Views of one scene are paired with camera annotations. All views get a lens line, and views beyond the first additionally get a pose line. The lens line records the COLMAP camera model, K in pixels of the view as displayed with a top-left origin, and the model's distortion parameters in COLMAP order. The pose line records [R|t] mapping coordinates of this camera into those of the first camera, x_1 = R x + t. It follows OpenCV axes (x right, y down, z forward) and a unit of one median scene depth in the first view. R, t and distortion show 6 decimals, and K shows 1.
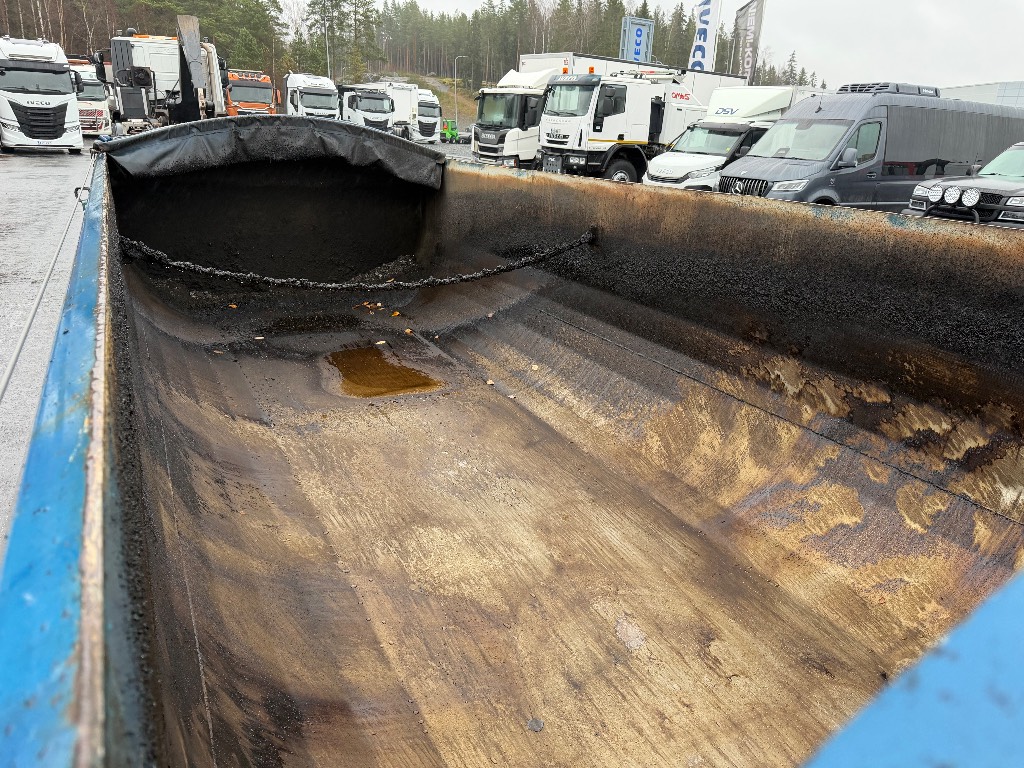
lens RADIAL K [[725.2, 0, 507.0], [0, 725.2, 379.6], [0, 0, 1]] dist [0.038759, -0.046448]
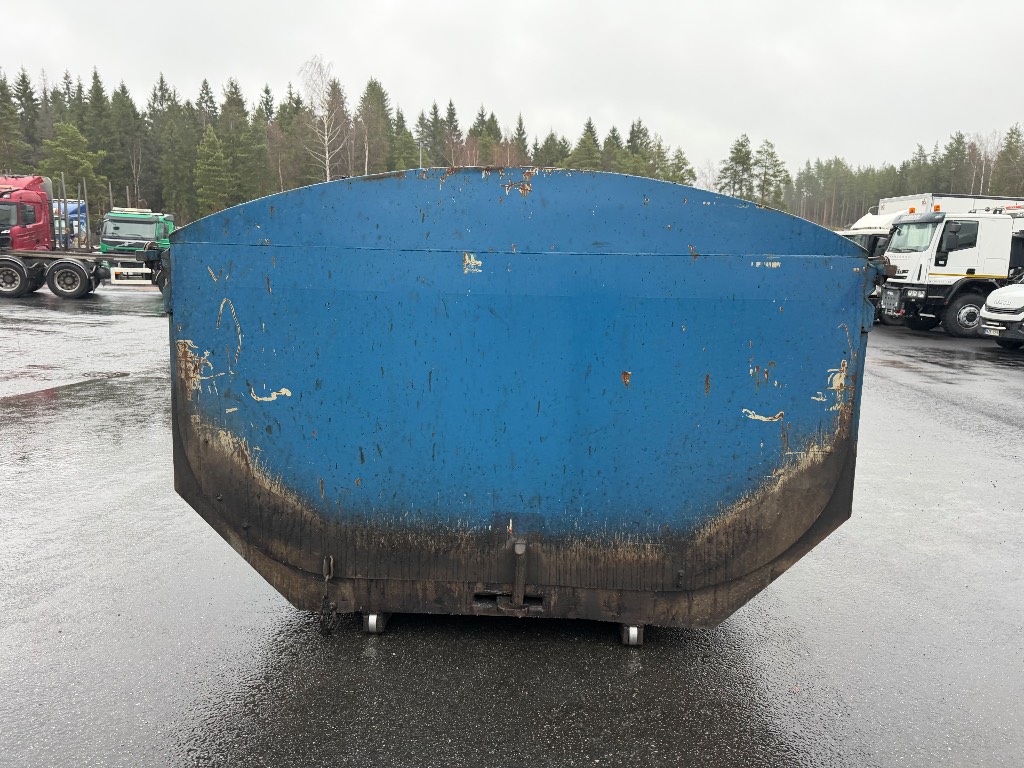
lens RADIAL K [[725.2, 0, 519.7], [0, 725.2, 380.0], [0, 0, 1]] dist [0.038759, -0.046448]
pose [[0.865659, 0.059342, -0.497105, 0.075227], [-0.155105, 0.975883, -0.153603, 0.029465], [0.476002, 0.210072, 0.853986, -0.049669]]
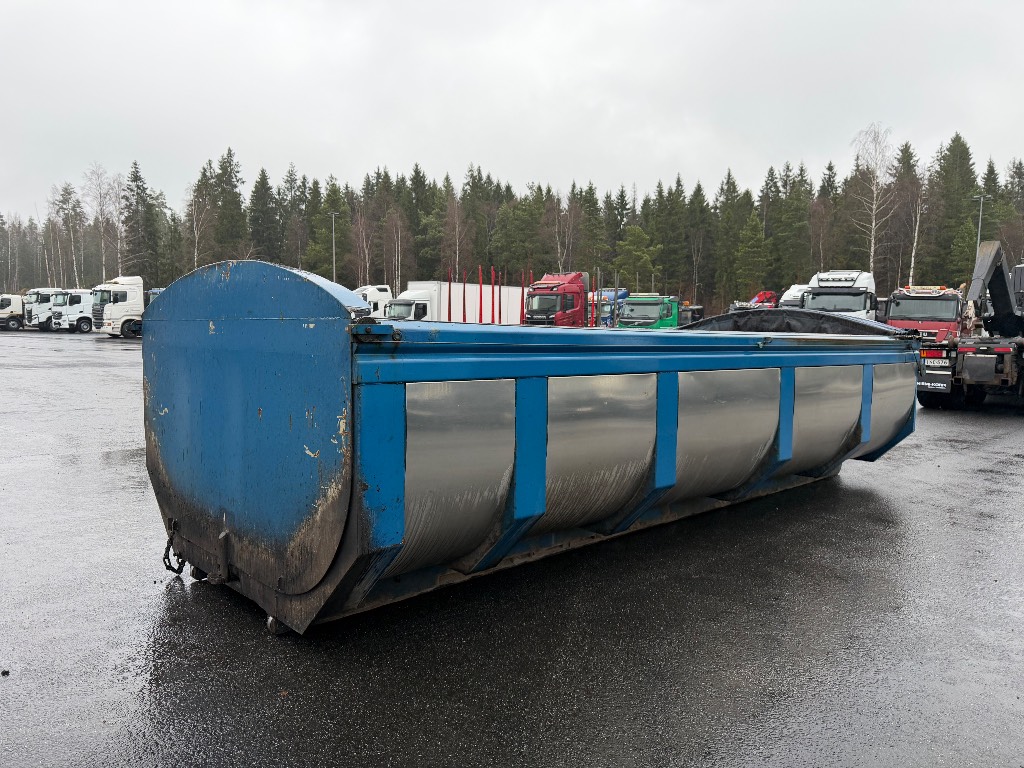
lens RADIAL K [[725.2, 0, 494.0], [0, 725.2, 378.1], [0, 0, 1]] dist [0.038759, -0.046448]
pose [[0.262623, 0.025594, -0.964559, 0.160944], [-0.317609, 0.946234, -0.061369, 0.004614], [0.911128, 0.322470, 0.256631, 0.031105]]
